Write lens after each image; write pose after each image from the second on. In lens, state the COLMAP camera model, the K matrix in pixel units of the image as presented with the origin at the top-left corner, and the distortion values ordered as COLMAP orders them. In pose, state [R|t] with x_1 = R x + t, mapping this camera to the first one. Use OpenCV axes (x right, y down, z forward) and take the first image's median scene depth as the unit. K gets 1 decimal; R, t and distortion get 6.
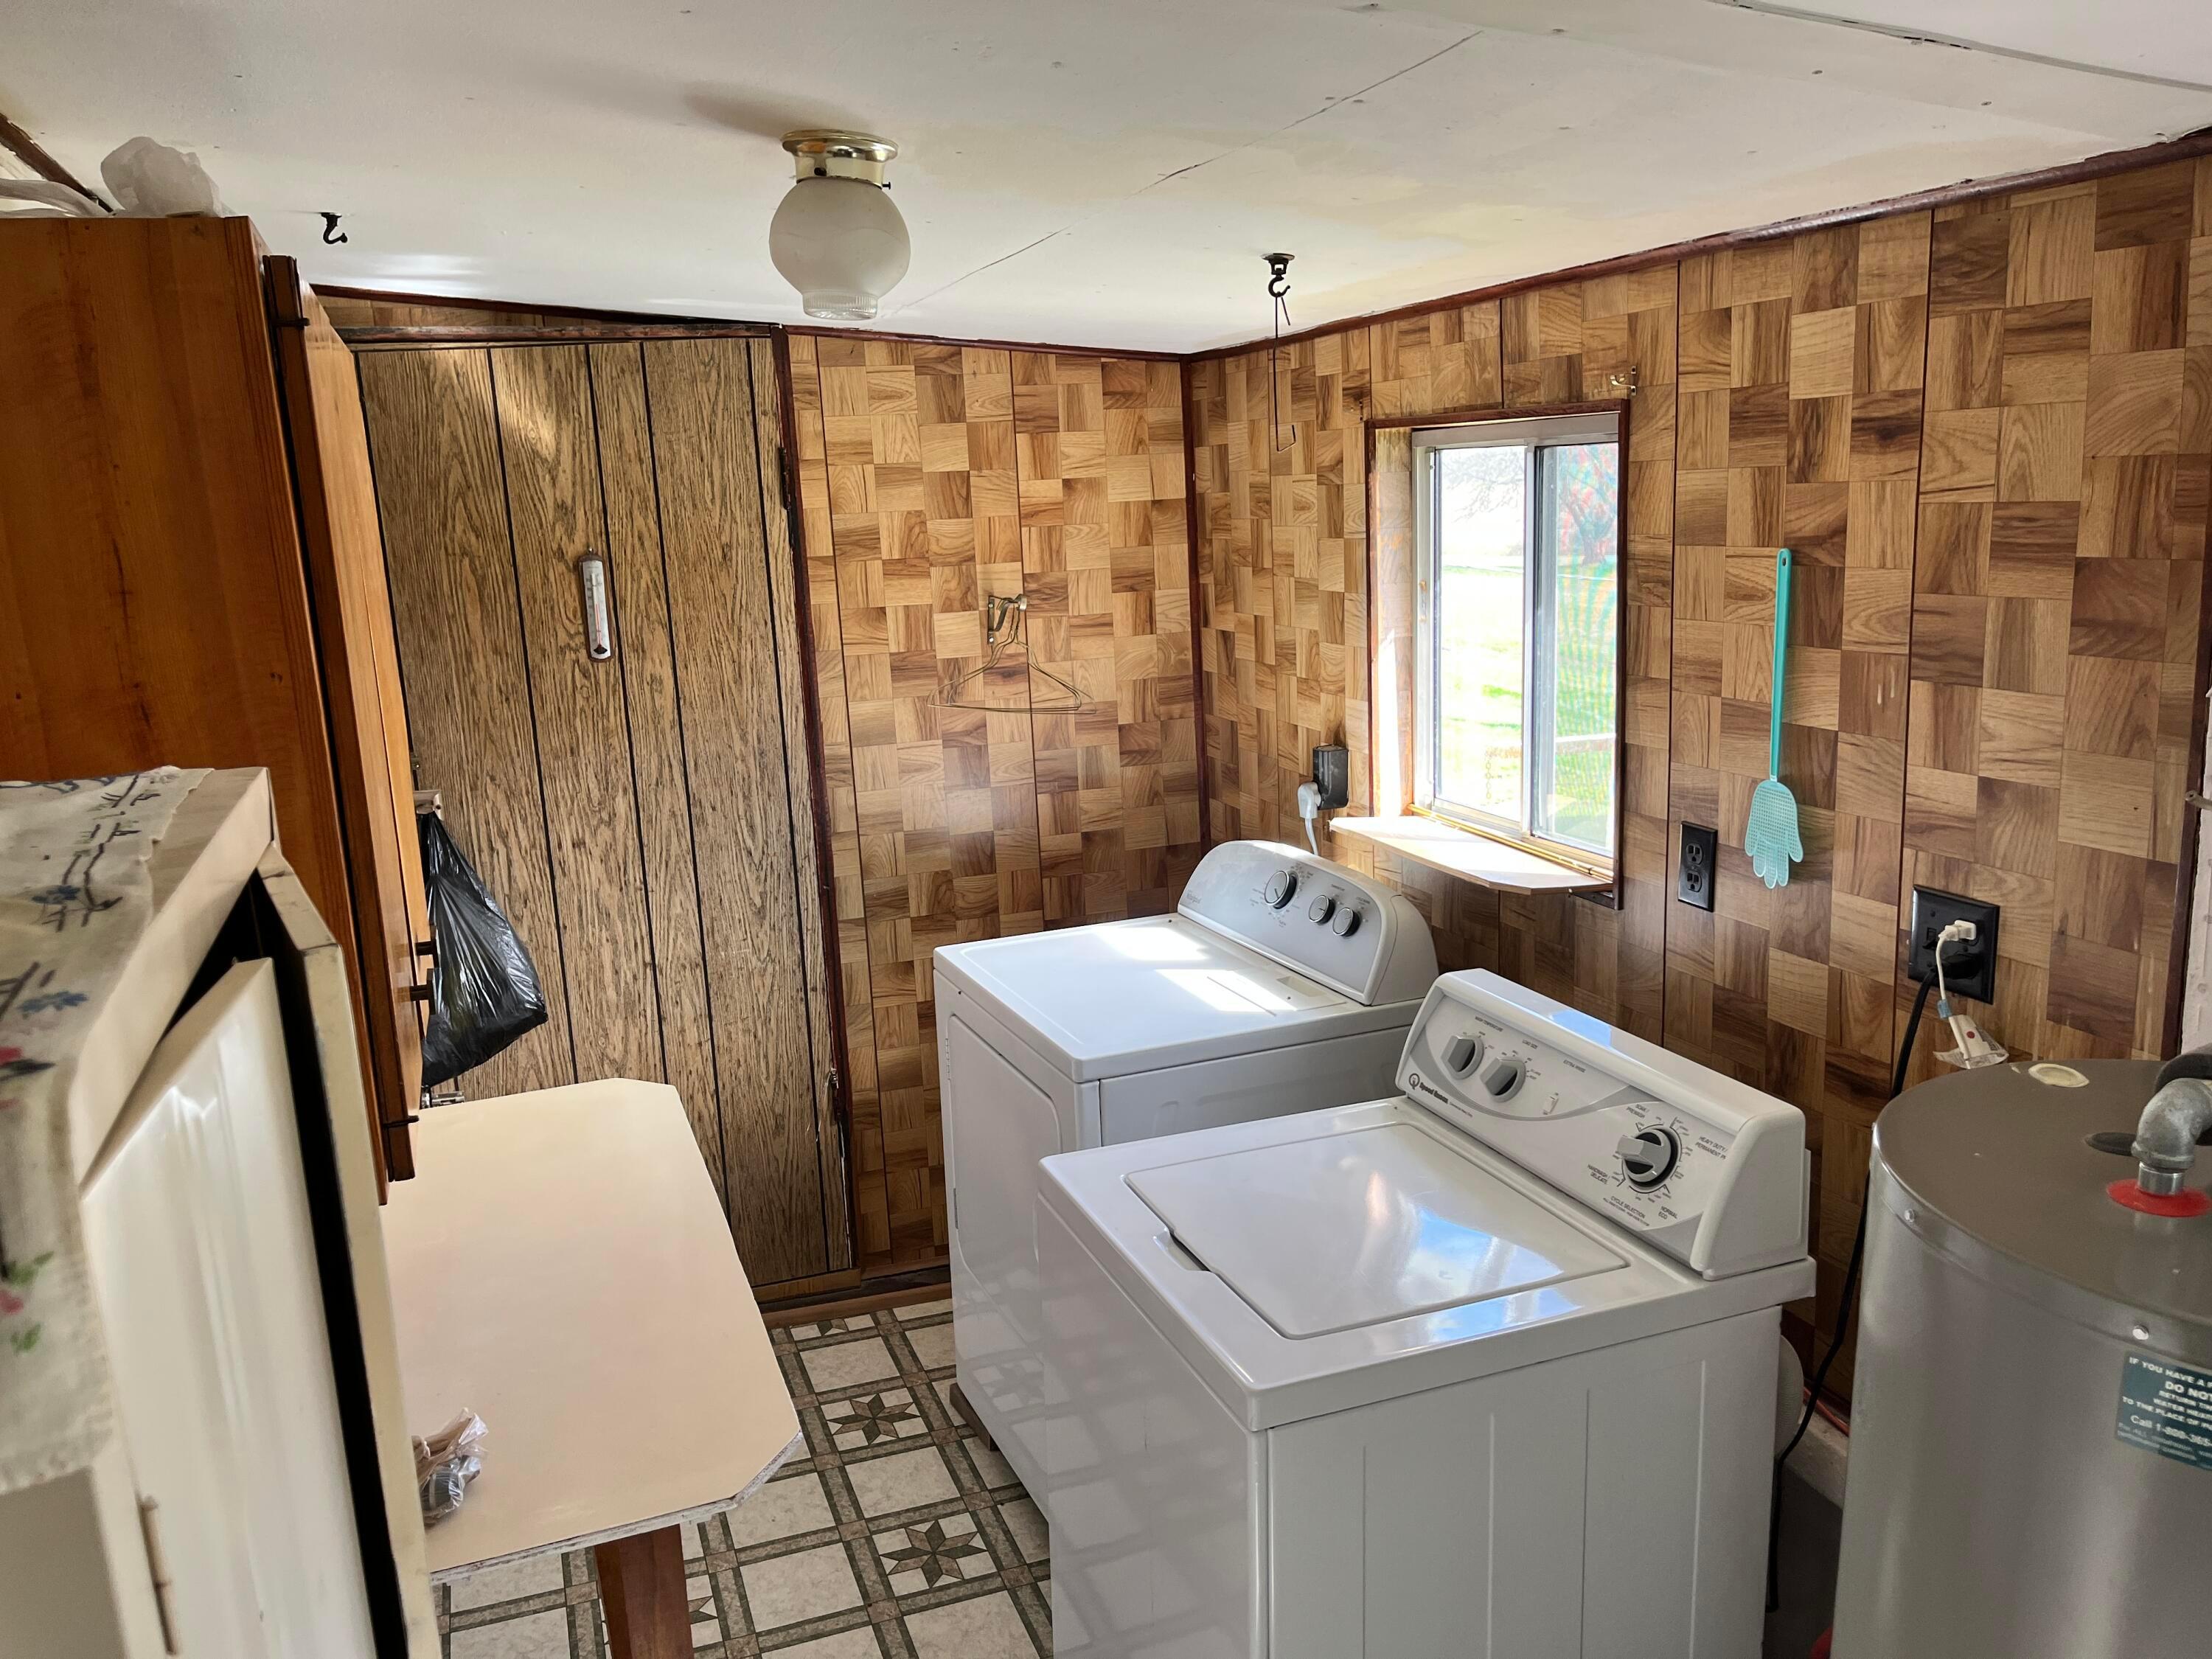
lens RADIAL K [[1665.4, 0, 1090.1], [0, 1665.4, 842.8], [0, 0, 1]] dist [0.077677, -0.107717]
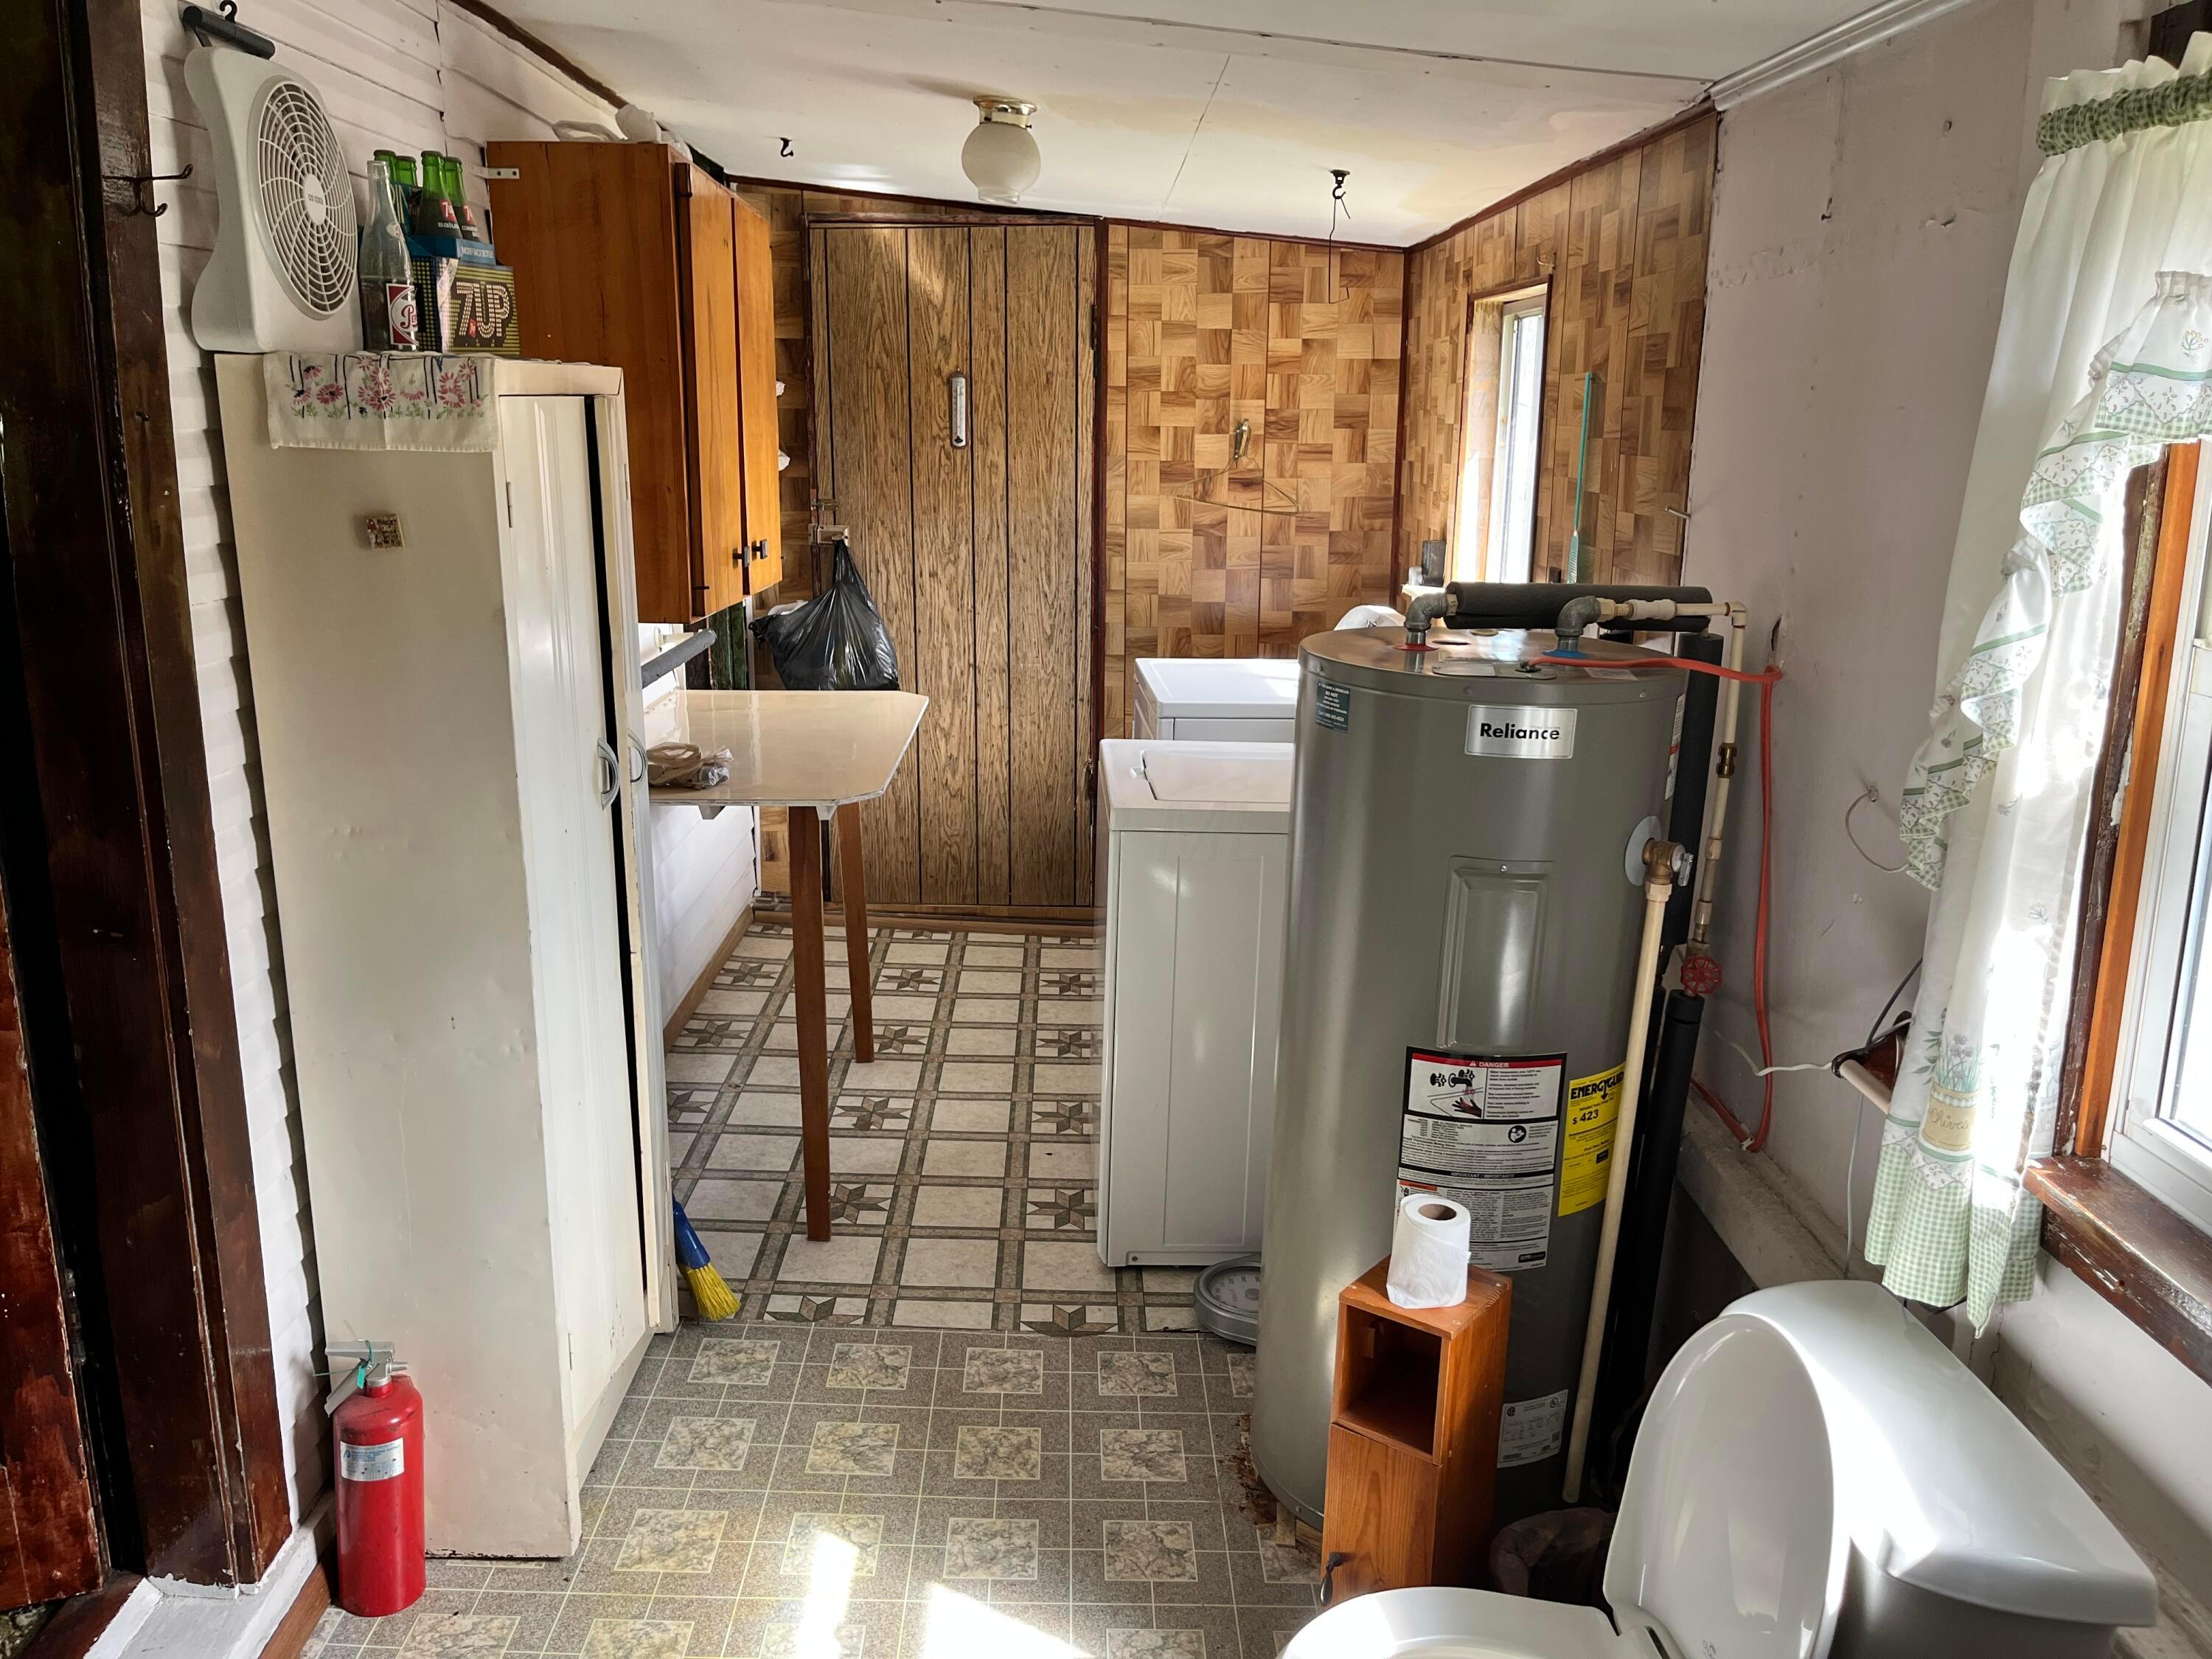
lens RADIAL K [[1665.4, 0, 1108.6], [0, 1665.4, 823.9], [0, 0, 1]] dist [0.077677, -0.107717]
pose [[0.945034, 0.131585, -0.299326, 0.300893], [-0.120795, 0.991188, 0.054358, 0.117045], [0.303841, -0.015213, 0.952601, -0.343011]]
